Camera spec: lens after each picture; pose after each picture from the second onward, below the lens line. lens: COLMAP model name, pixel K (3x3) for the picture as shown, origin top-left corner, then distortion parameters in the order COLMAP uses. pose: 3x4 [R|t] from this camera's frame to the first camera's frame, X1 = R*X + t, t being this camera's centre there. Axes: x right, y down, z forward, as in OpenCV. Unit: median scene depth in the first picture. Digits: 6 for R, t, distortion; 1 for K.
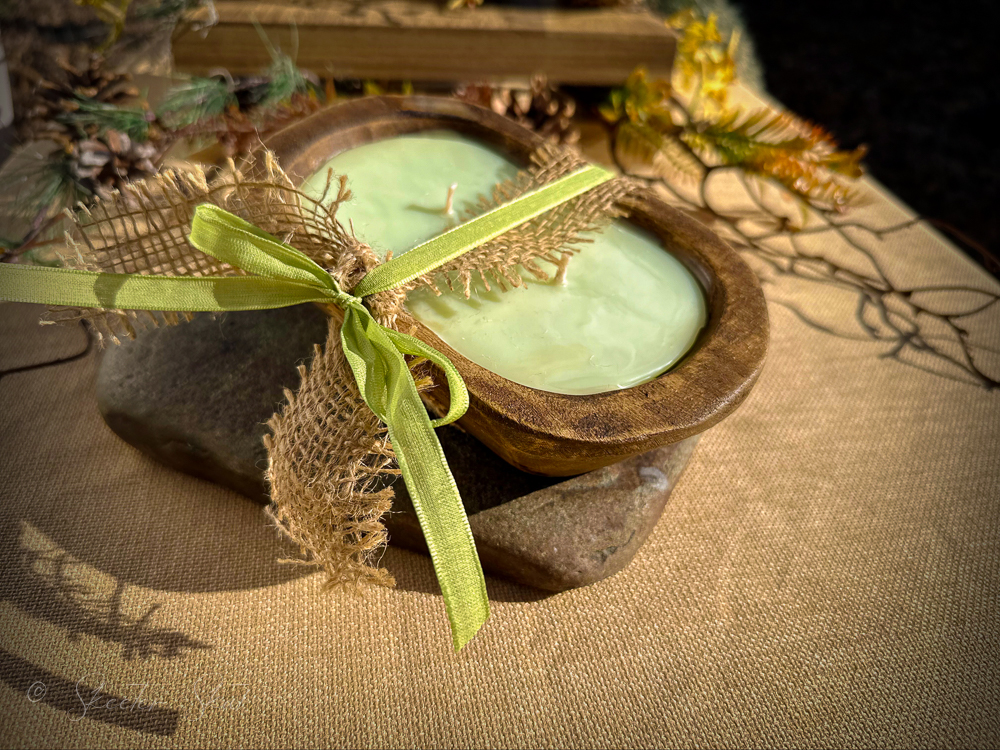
lens RADIAL K [[745.7, 0, 505.7], [0, 745.7, 374.8], [0, 0, 1]] dist [-0.046344, -0.001131]
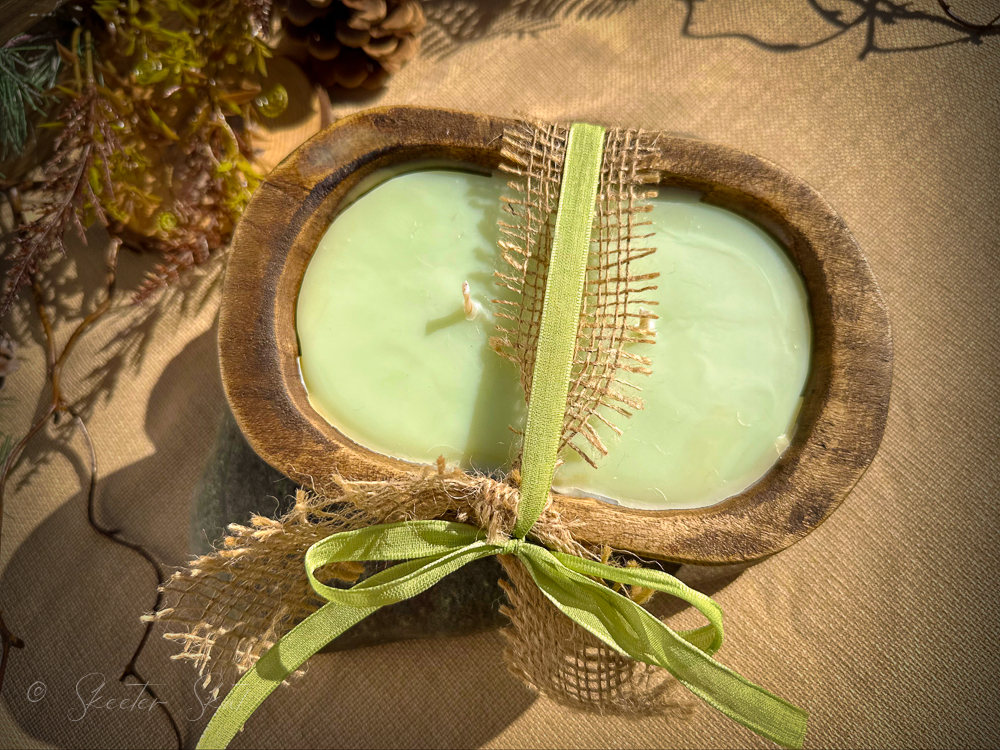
lens RADIAL K [[745.7, 0, 499.3], [0, 745.7, 372.3], [0, 0, 1]] dist [-0.046344, -0.001131]
pose [[0.836809, -0.547193, -0.018182, -0.074363], [0.470103, 0.701102, 0.536152, -0.588190], [-0.280632, -0.457204, 0.843925, 0.260769]]
